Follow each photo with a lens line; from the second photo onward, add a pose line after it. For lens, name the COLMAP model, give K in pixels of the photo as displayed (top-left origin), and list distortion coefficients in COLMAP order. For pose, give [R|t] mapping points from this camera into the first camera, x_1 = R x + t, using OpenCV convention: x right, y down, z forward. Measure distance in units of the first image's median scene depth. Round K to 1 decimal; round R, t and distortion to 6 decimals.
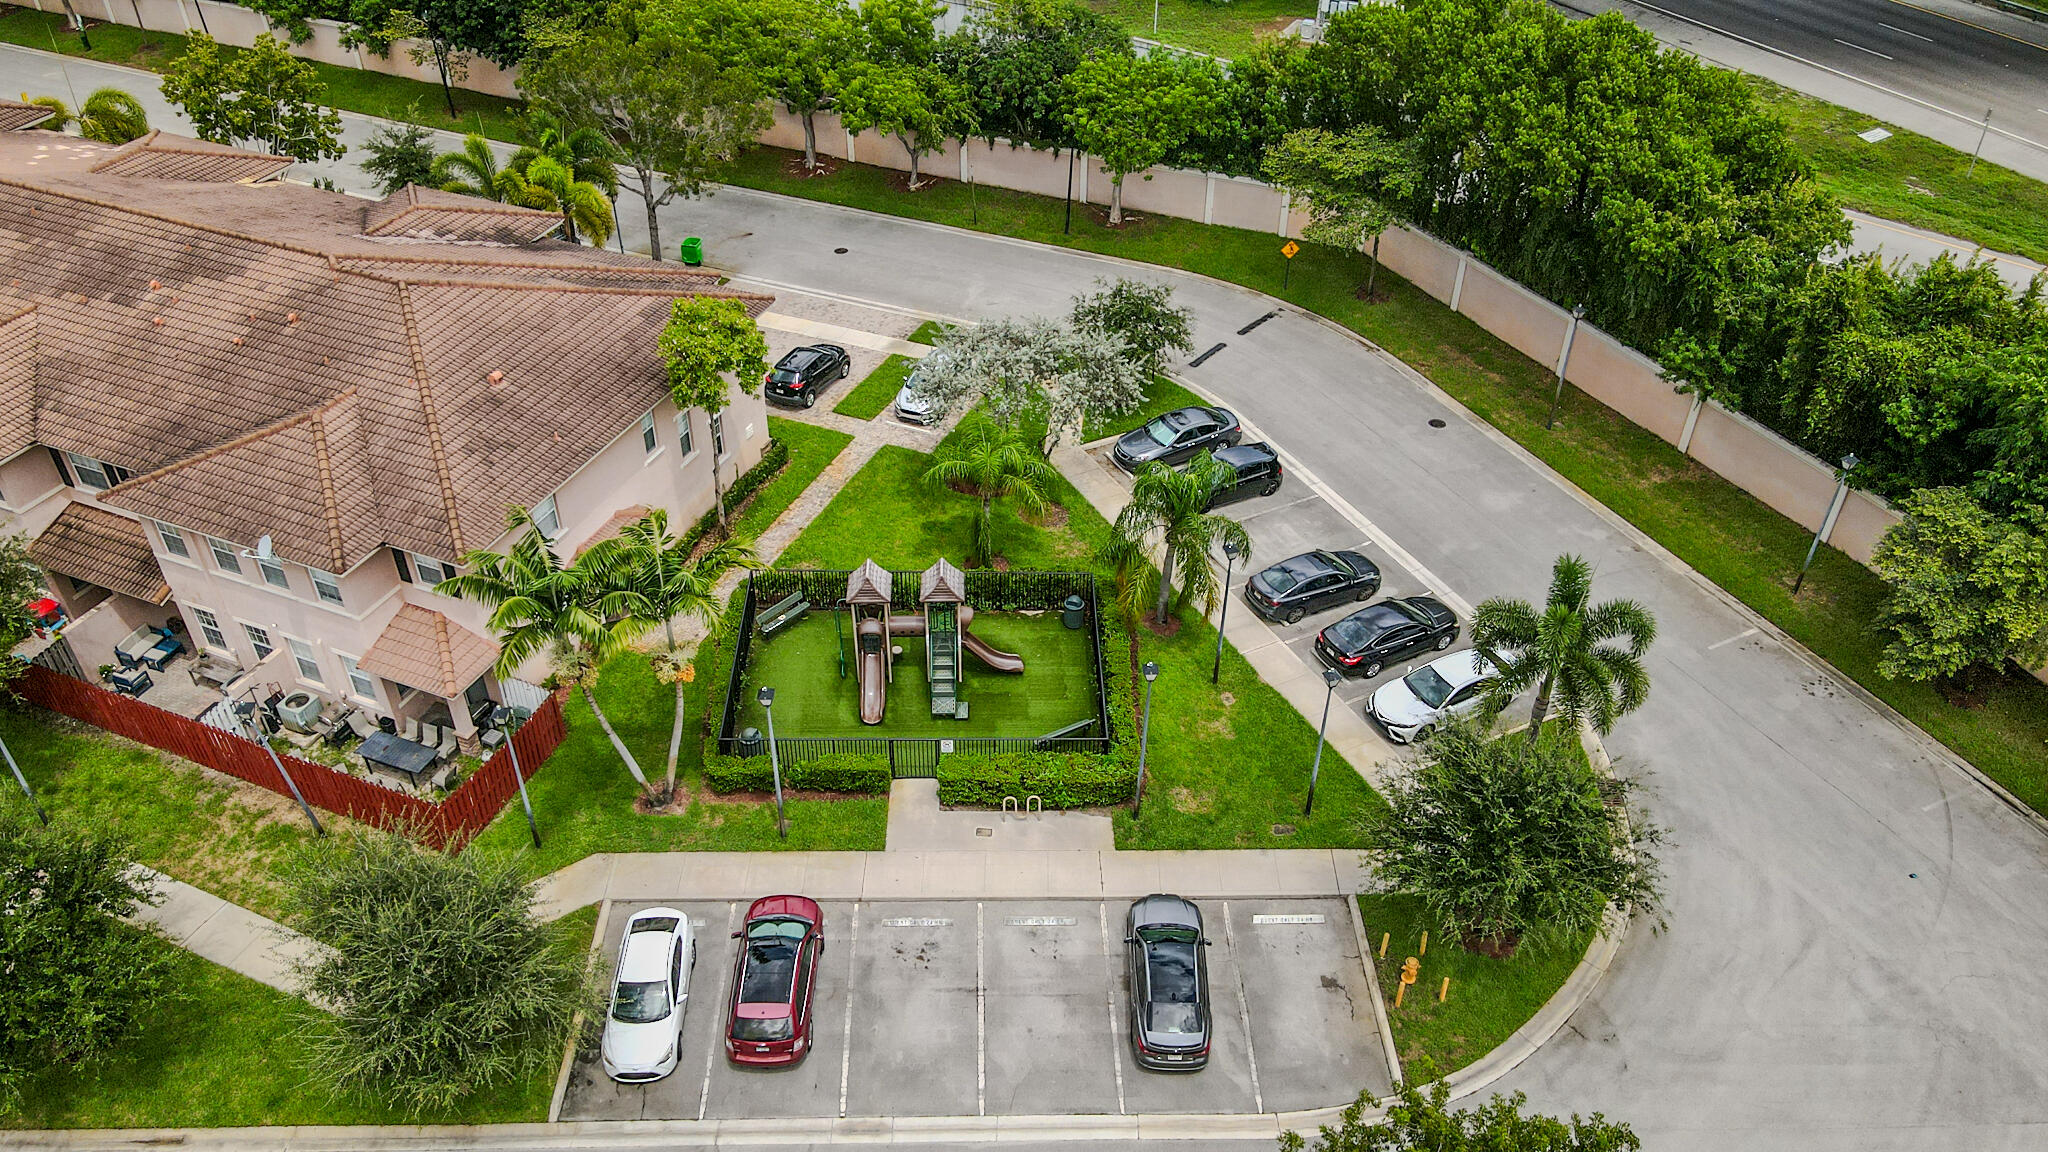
lens RADIAL K [[1506.8, 0, 1022.7], [0, 1506.8, 566.2], [0, 0, 1]] dist [0.003363, 0.017077]
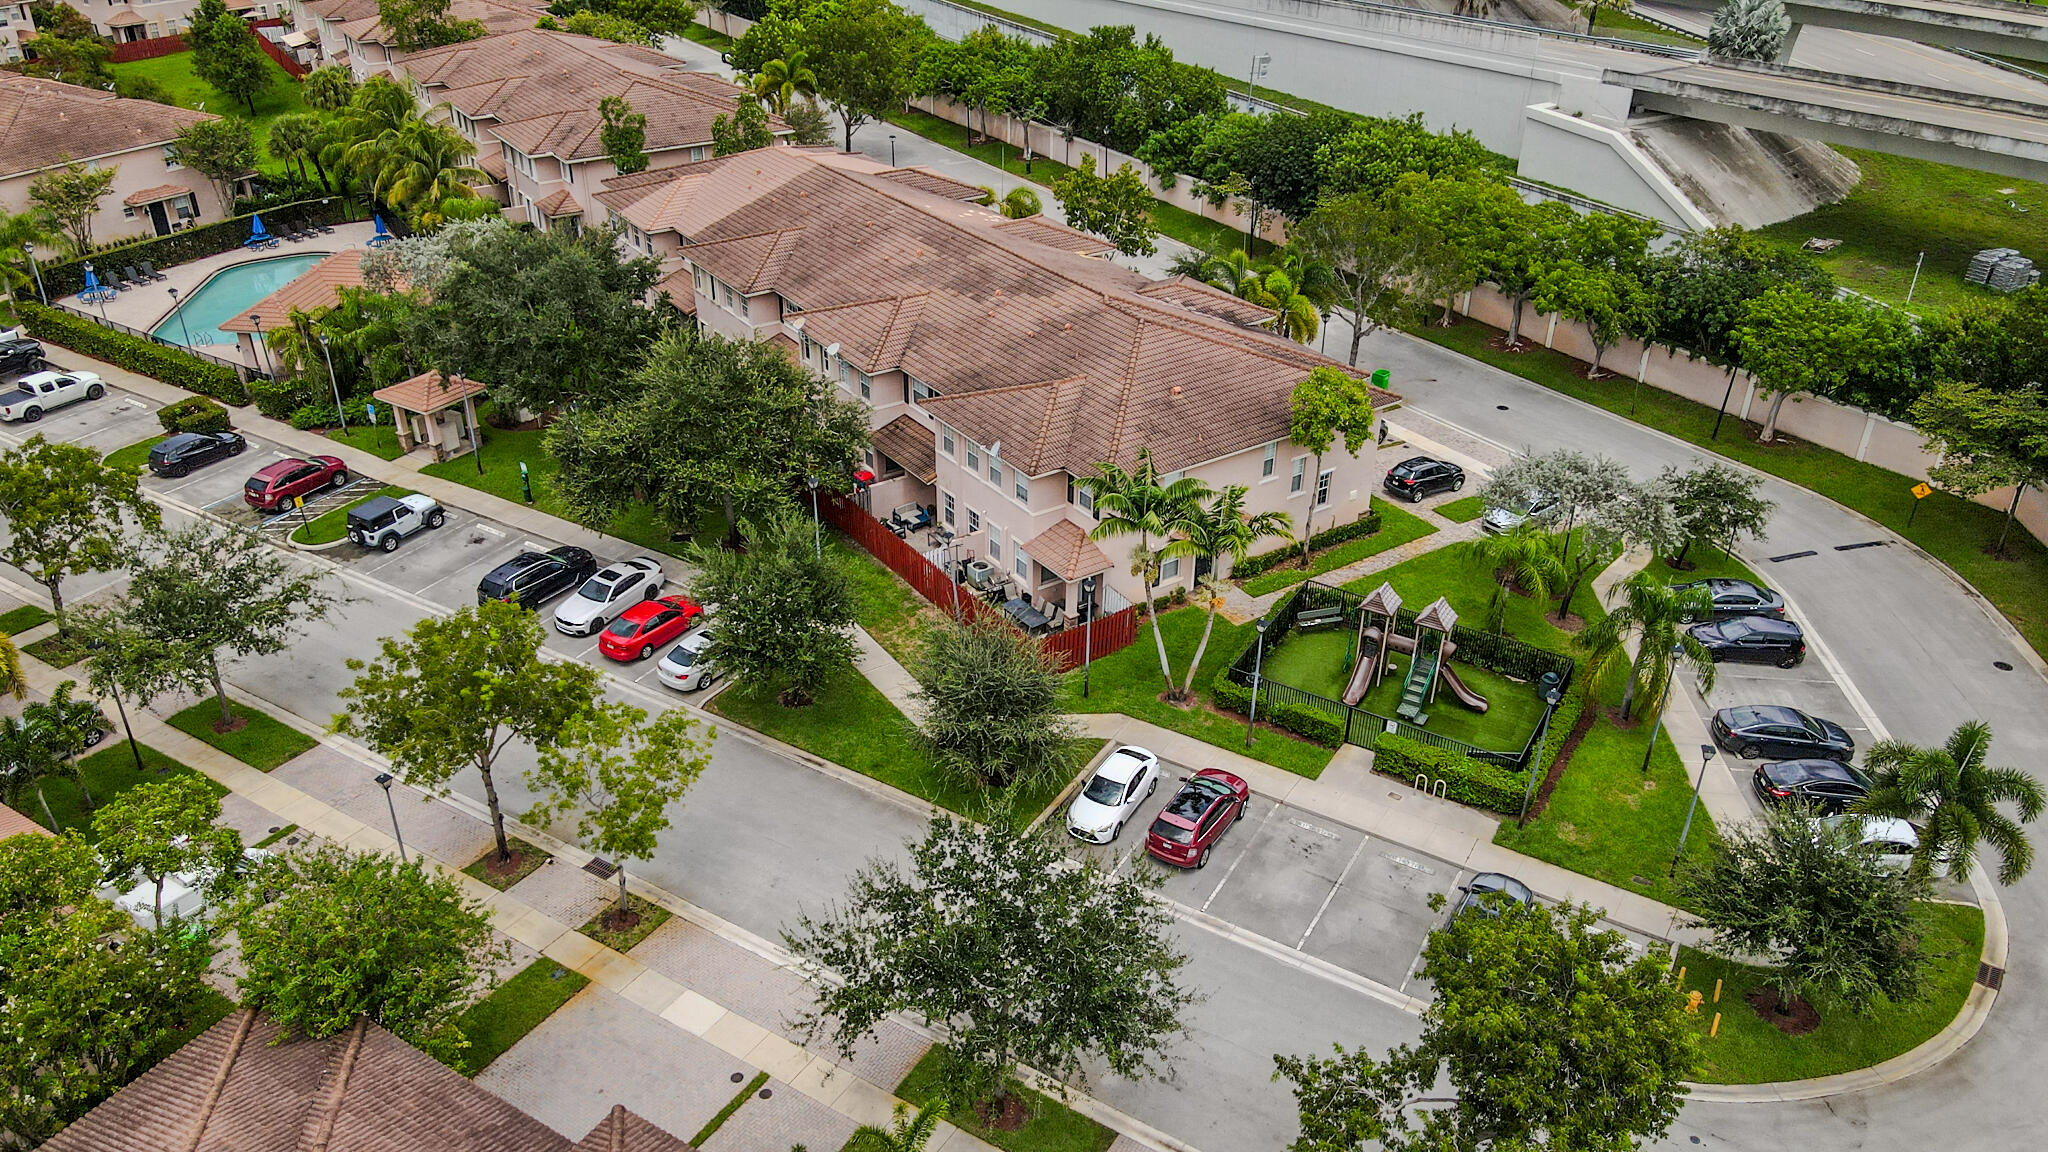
lens RADIAL K [[1506.8, 0, 1017.8], [0, 1506.8, 578.2], [0, 0, 1]] dist [0.003363, 0.017077]
pose [[0.838530, 0.269825, -0.473352, 0.198130], [-0.335860, 0.940055, -0.059106, 0.143318], [0.429029, 0.208543, 0.878888, -0.213814]]
